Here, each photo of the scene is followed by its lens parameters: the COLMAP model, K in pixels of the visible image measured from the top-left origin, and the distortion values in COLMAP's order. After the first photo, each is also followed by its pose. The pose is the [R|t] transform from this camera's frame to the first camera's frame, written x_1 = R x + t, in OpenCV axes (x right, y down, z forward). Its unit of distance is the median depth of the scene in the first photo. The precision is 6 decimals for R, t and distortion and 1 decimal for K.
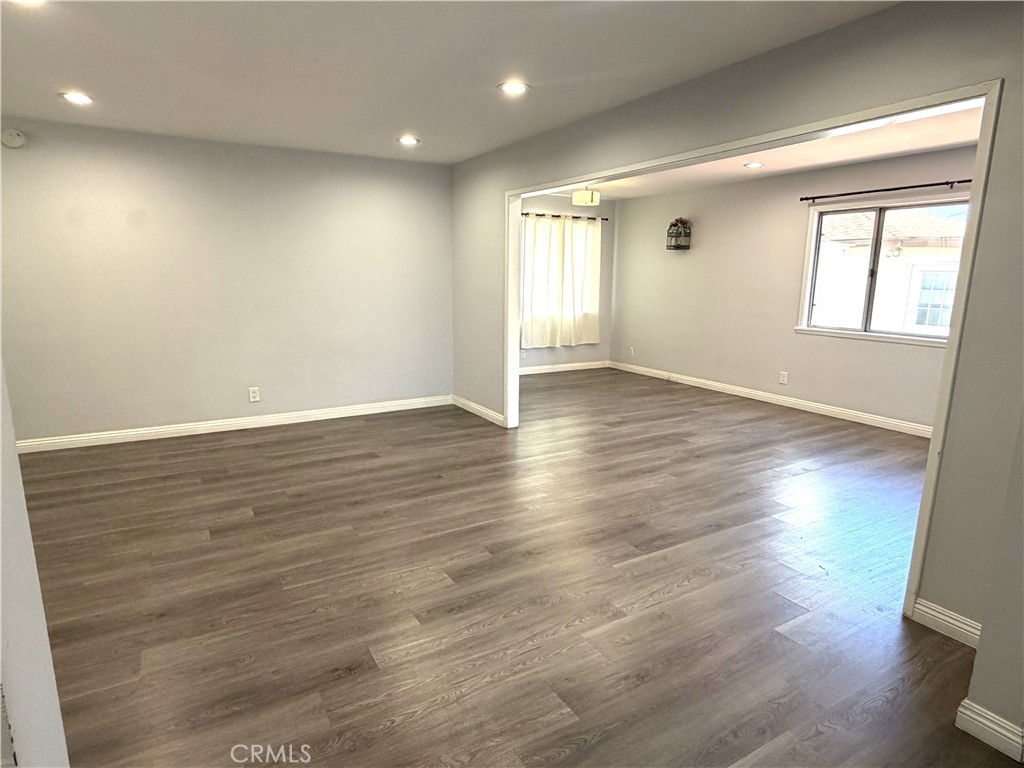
lens RADIAL K [[577.3, 0, 512.7], [0, 577.3, 388.5], [0, 0, 1]] dist [0.004983, -0.000012]
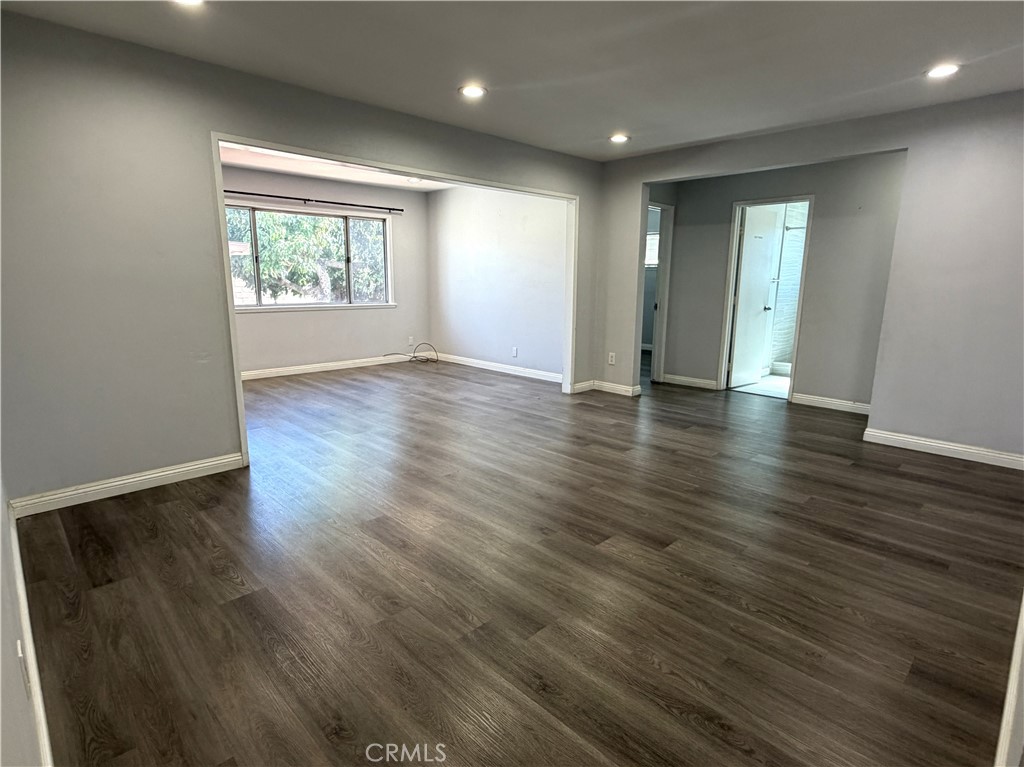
lens RADIAL K [[528.9, 0, 510.9], [0, 528.9, 386.5], [0, 0, 1]] dist [0.003755, -0.001510]
pose [[-0.235945, -0.210313, 0.948735, -0.657861], [0.180827, 0.949746, 0.255508, -0.129368], [-0.954794, 0.231843, -0.186058, 0.735405]]
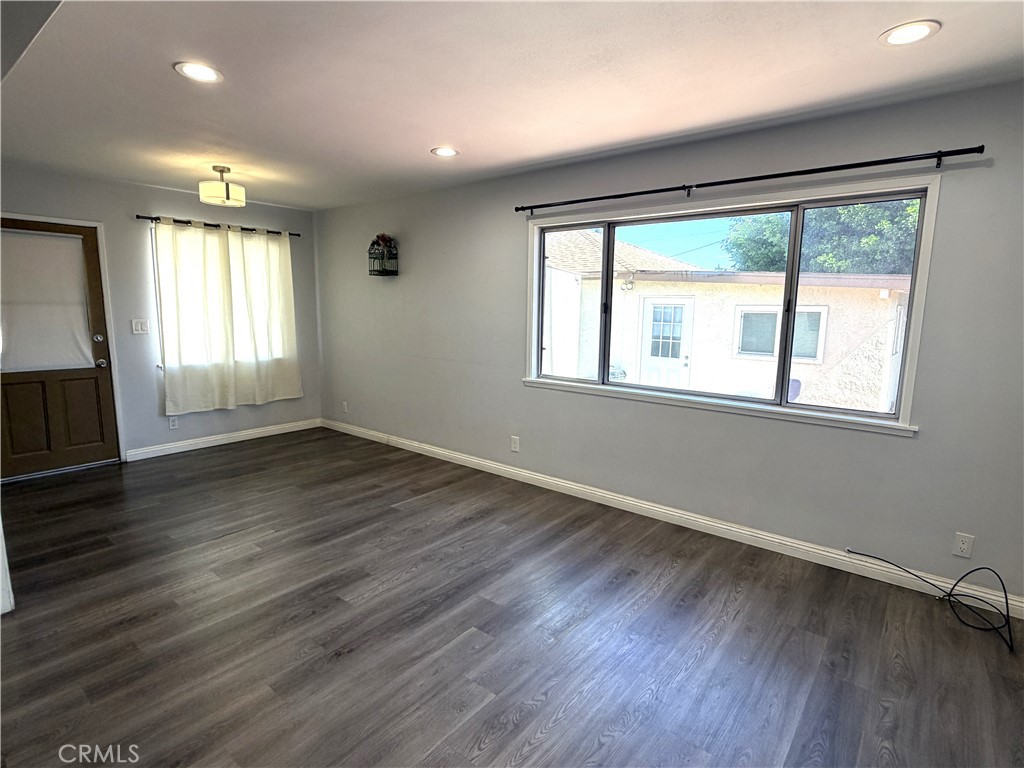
lens RADIAL K [[528.9, 0, 508.6], [0, 528.9, 387.5], [0, 0, 1]] dist [0.003755, -0.001510]
pose [[0.938039, -0.051276, 0.342715, 0.253126], [0.064925, 0.997484, -0.028462, -0.082061], [-0.340393, 0.048949, 0.939008, 0.388275]]
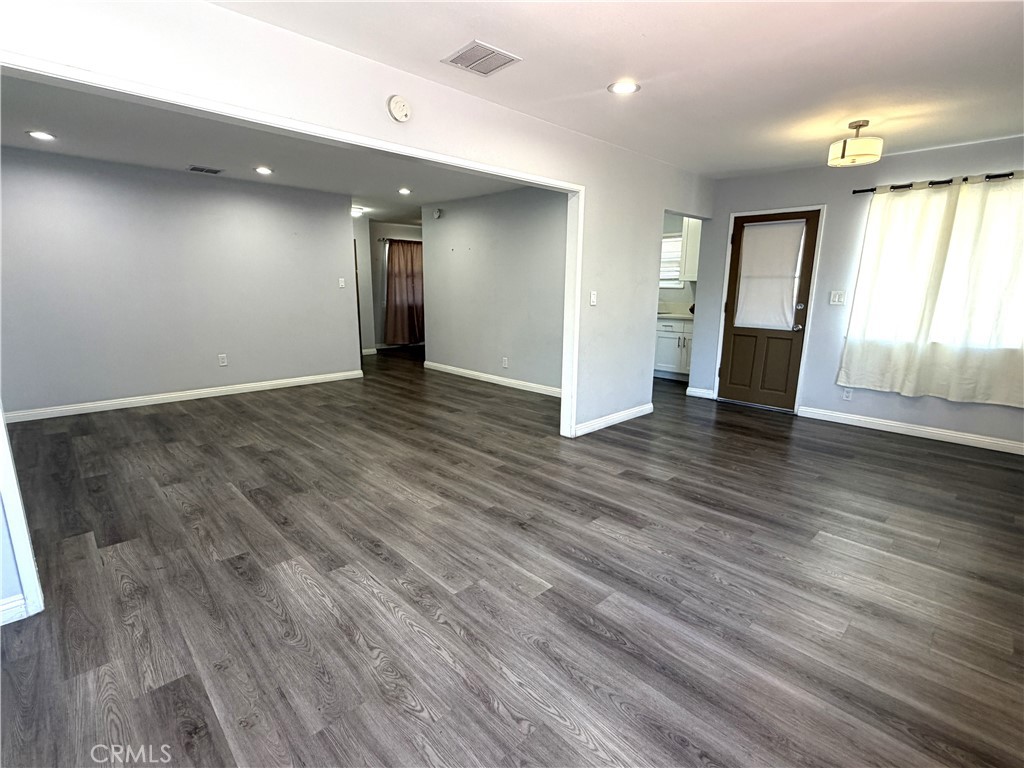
lens RADIAL K [[485.1, 0, 508.9], [0, 485.1, 386.9], [0, 0, 1]] dist [-0.002768, -0.000125]
pose [[0.226522, 0.190944, -0.955106, 0.689011], [-0.196146, 0.969449, 0.147292, -0.105579], [0.954052, 0.153975, 0.257054, 0.651341]]
